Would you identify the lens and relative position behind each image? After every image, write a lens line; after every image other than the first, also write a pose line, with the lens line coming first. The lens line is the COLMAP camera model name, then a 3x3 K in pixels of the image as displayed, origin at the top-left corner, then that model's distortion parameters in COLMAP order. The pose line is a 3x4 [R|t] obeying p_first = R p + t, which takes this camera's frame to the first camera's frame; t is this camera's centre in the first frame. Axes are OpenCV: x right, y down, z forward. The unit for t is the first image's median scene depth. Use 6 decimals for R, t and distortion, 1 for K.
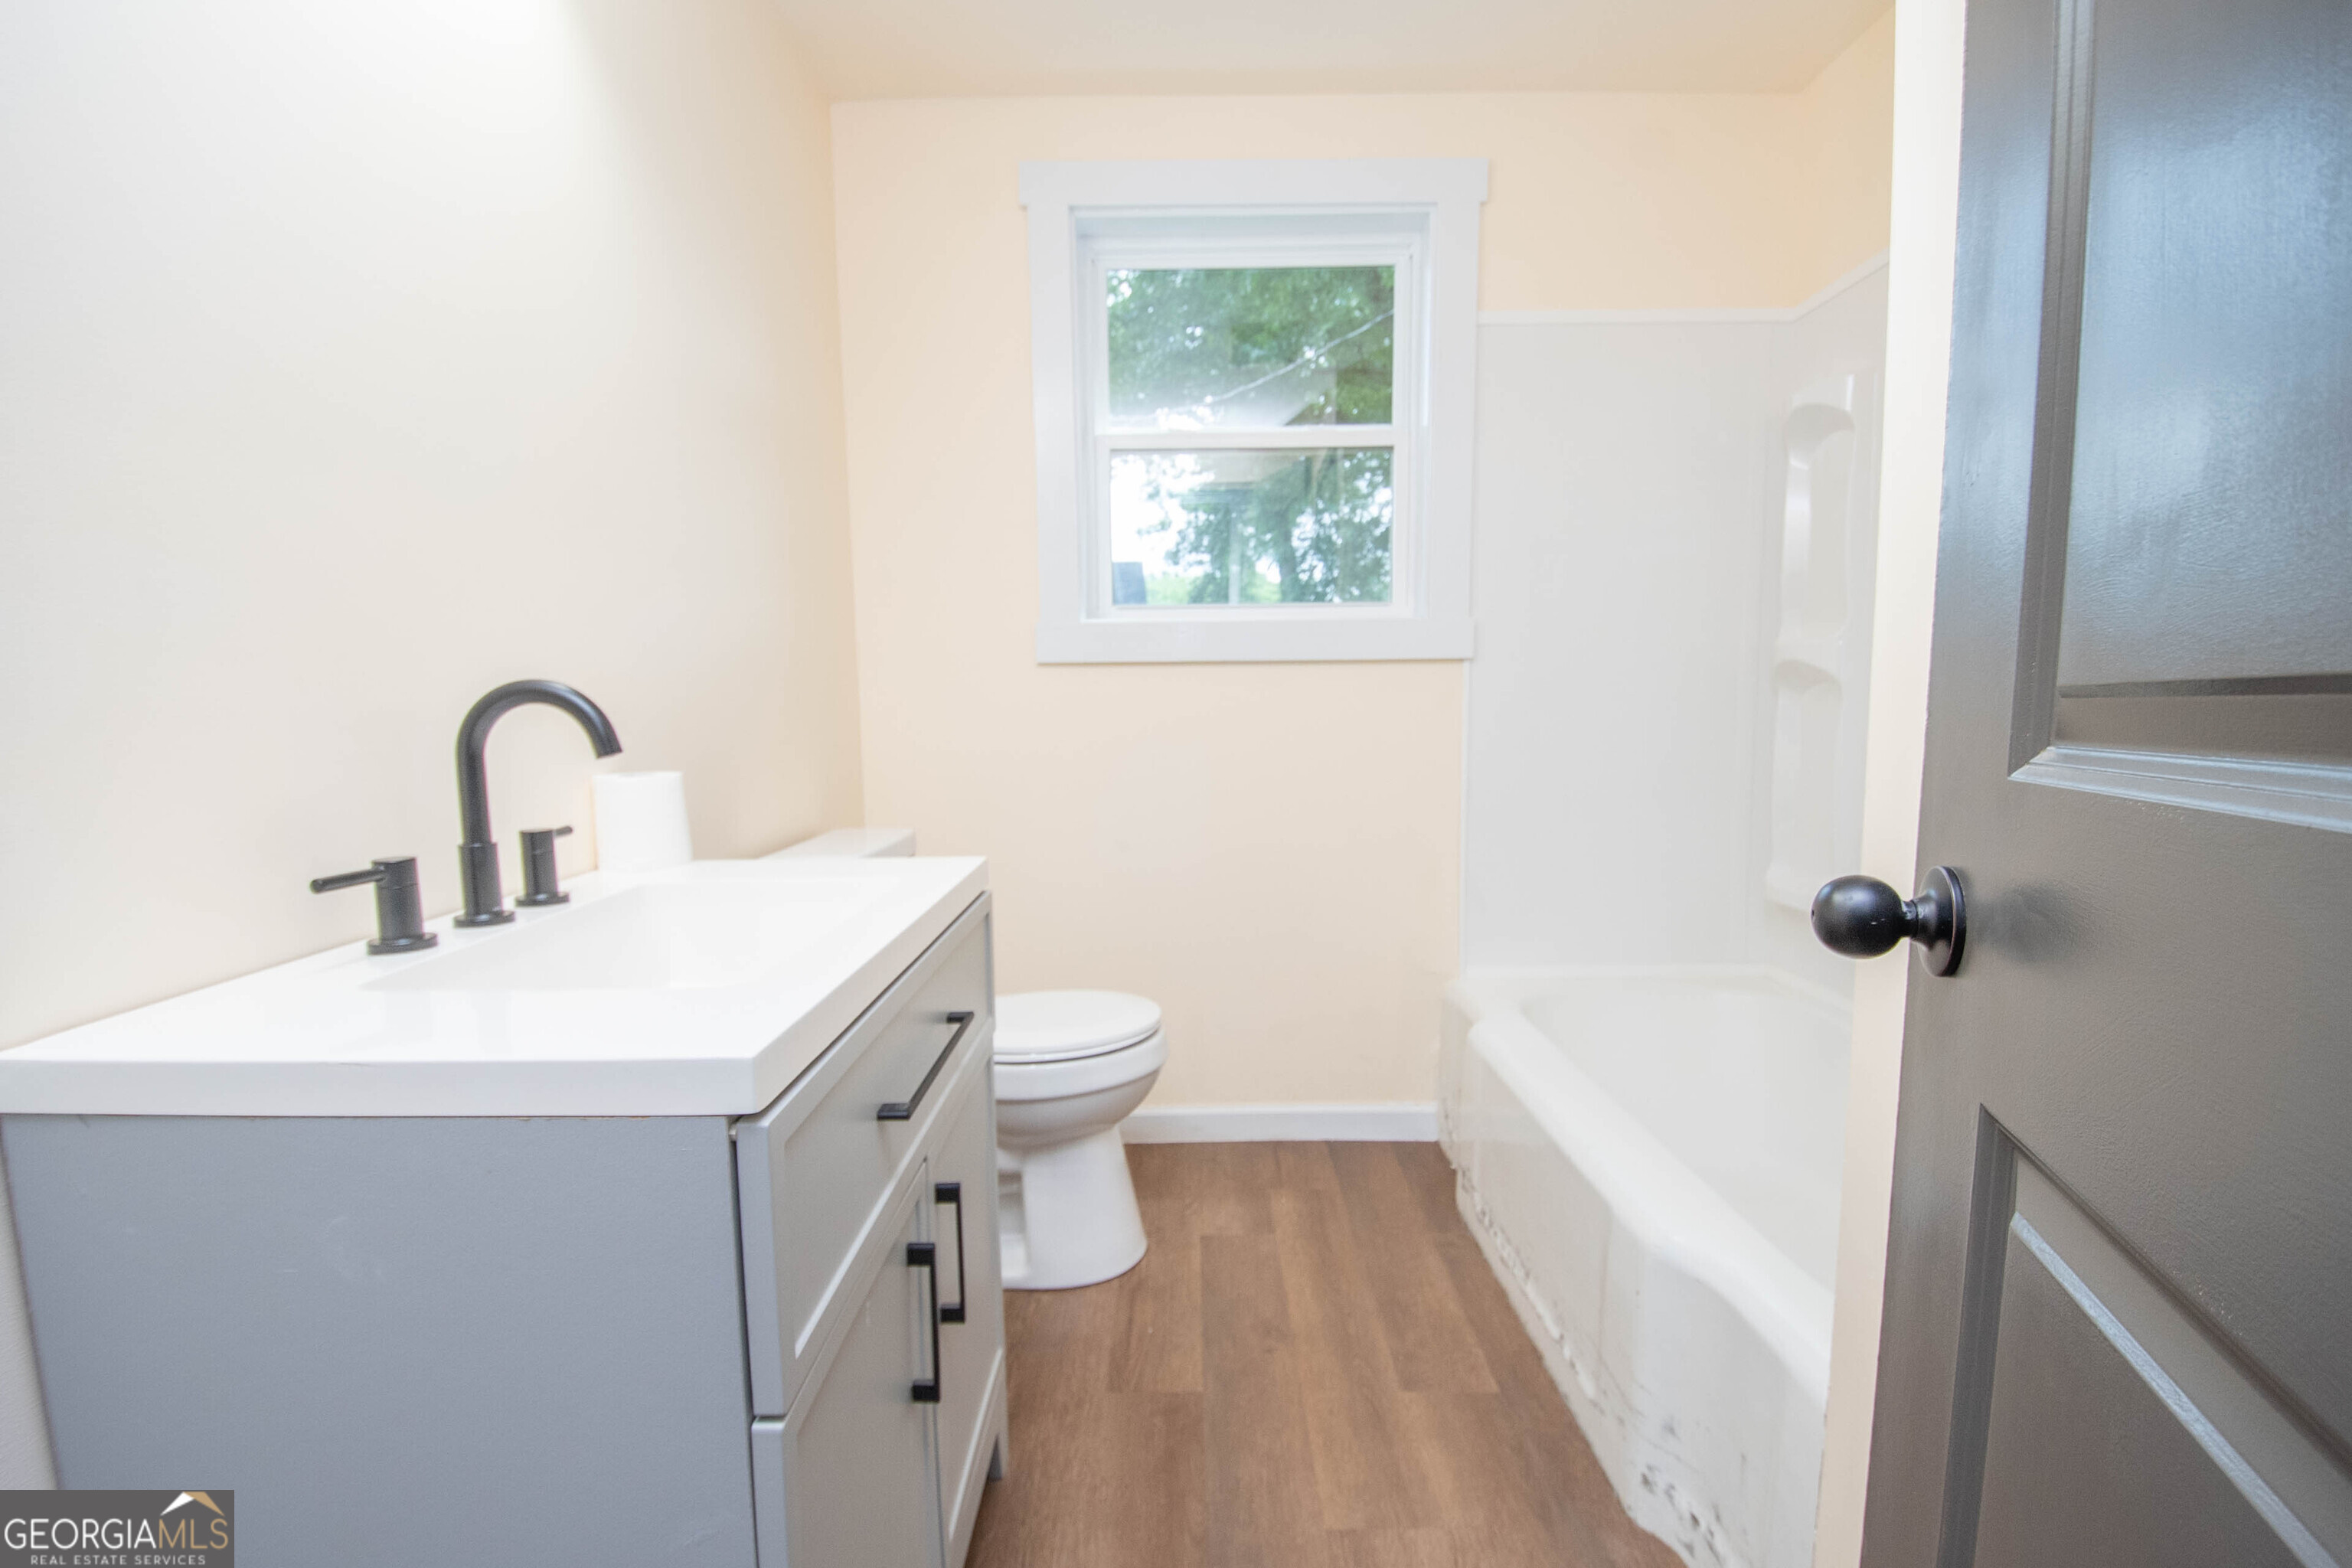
lens RADIAL K [[1031.8, 0, 1178.4], [0, 1031.8, 811.7], [0, 0, 1]] dist [0.012973, -0.028133]
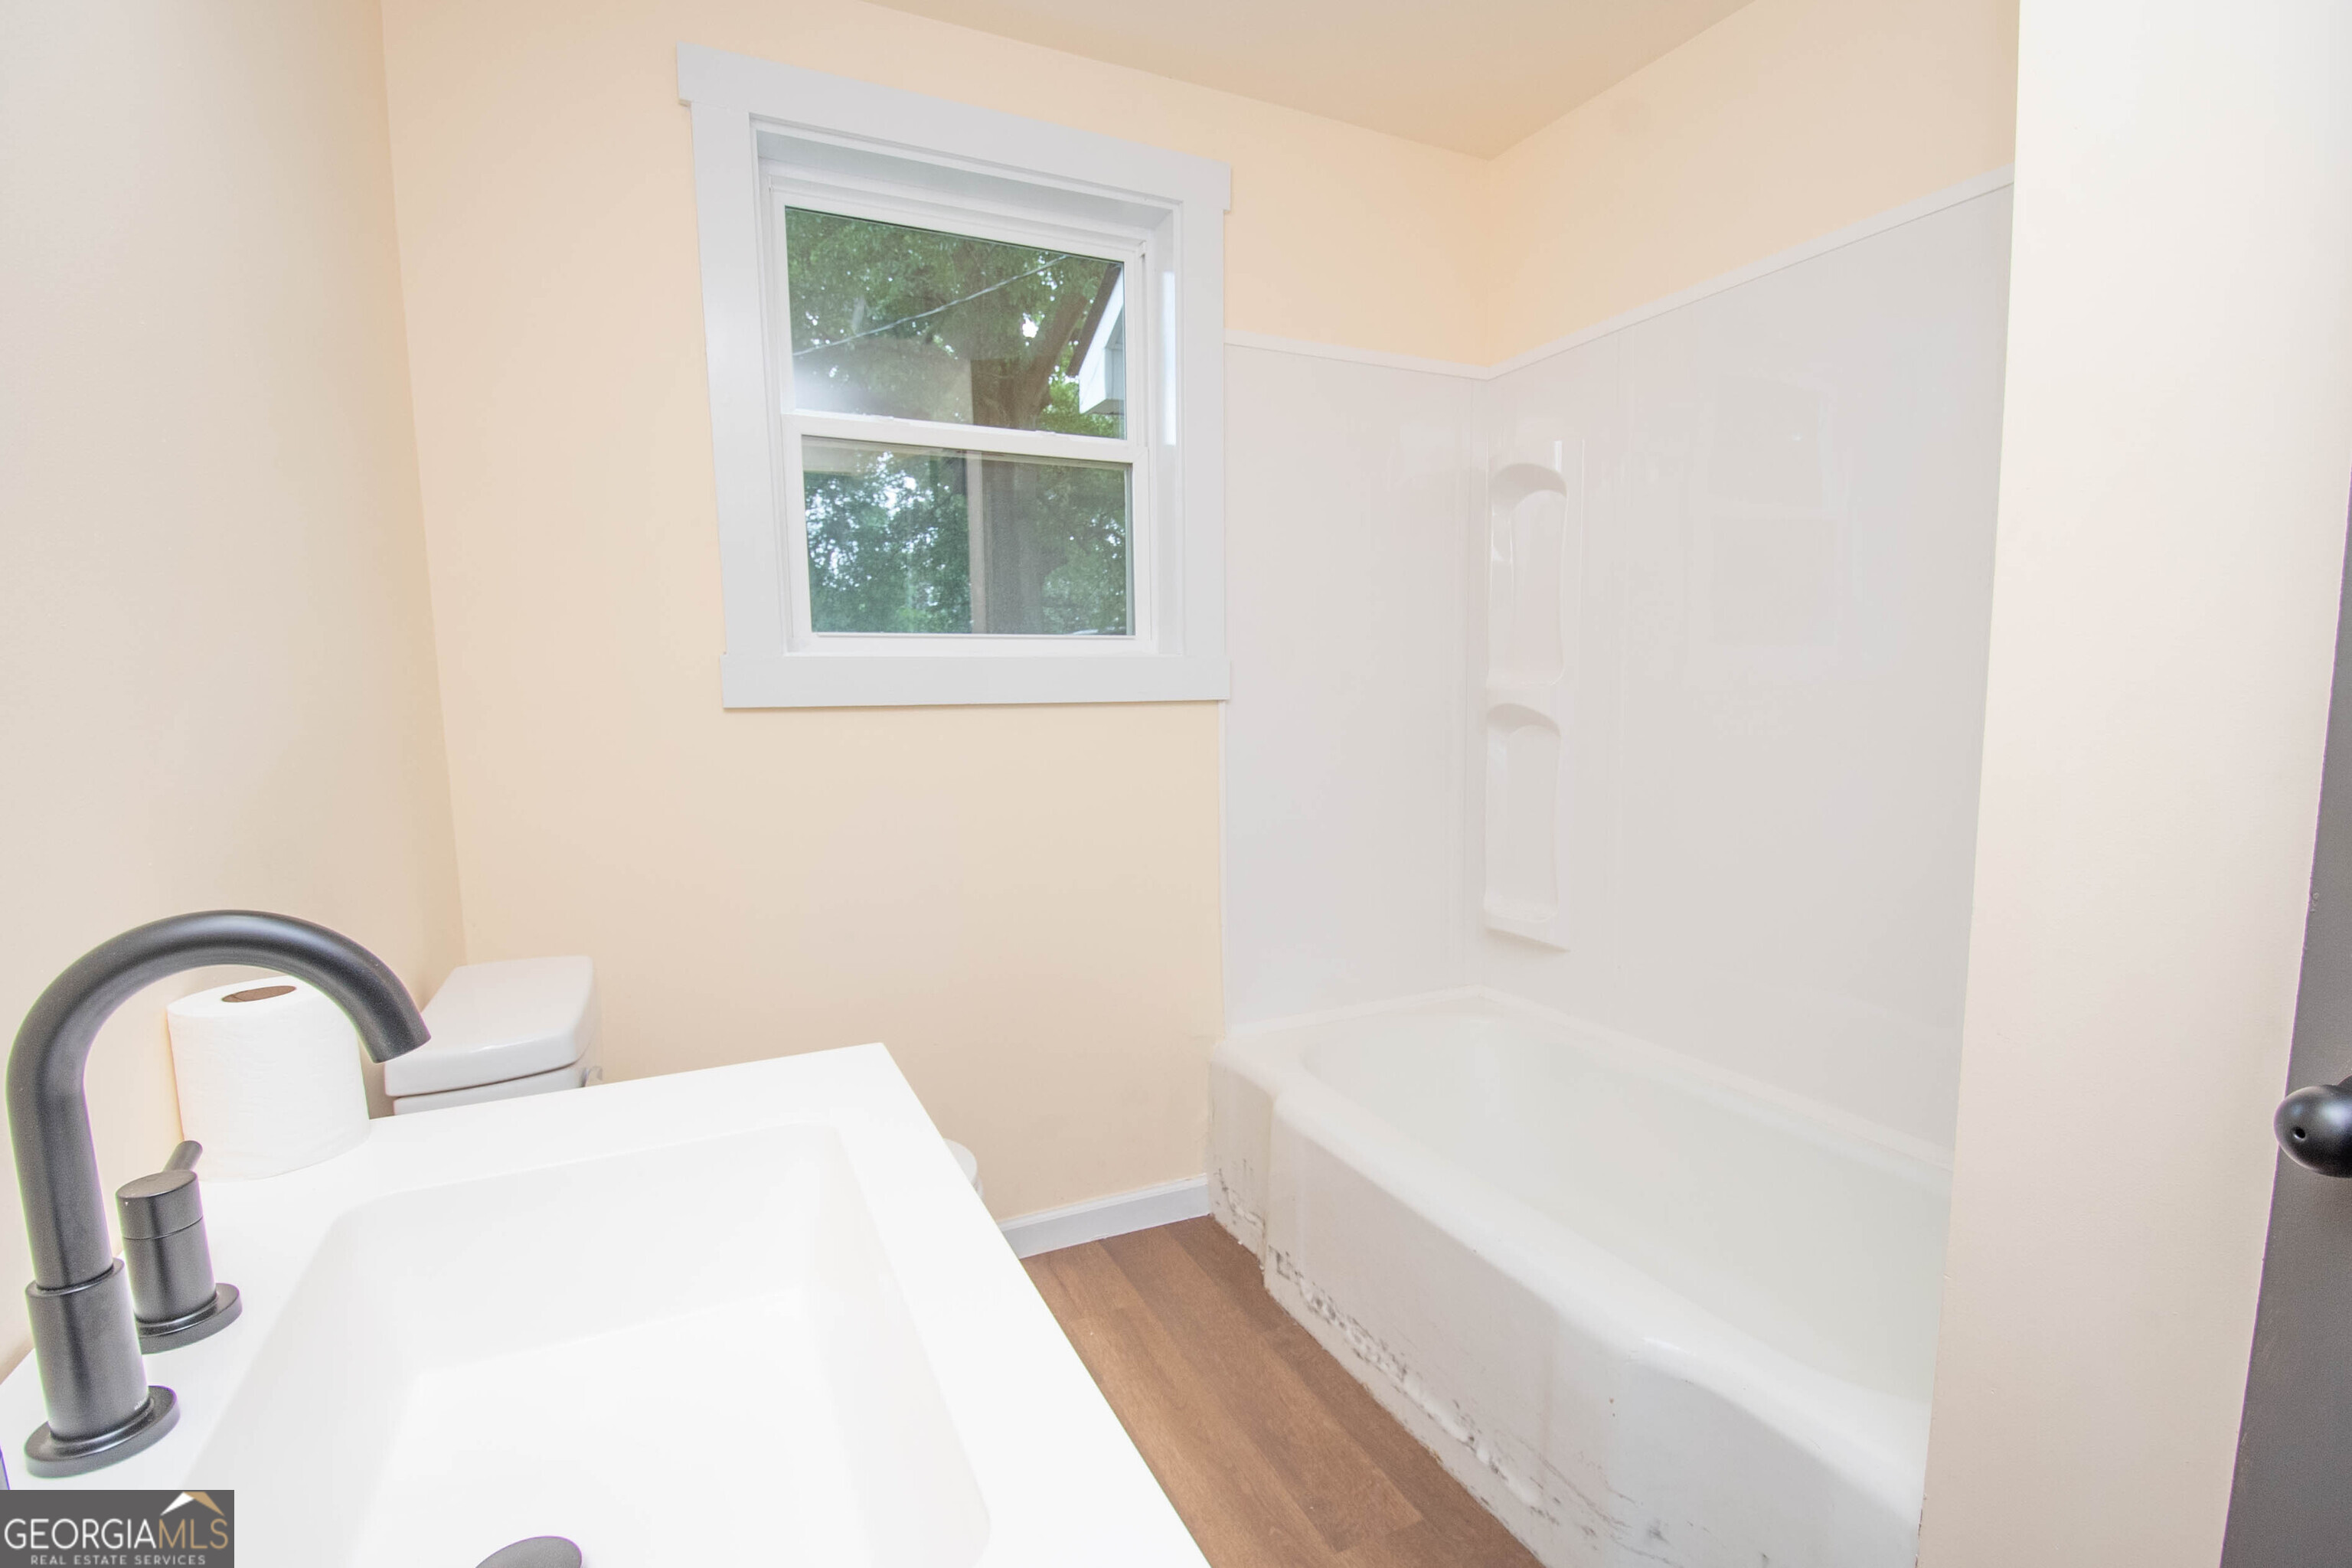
lens RADIAL K [[1051.0, 0, 1168.5], [0, 1051.0, 815.4], [0, 0, 1]] dist [0.014563, -0.026737]
pose [[0.904526, -0.052579, 0.423165, -0.194979], [0.048693, 0.998614, 0.019998, -0.073364], [-0.423630, 0.002517, 0.905832, 0.177289]]
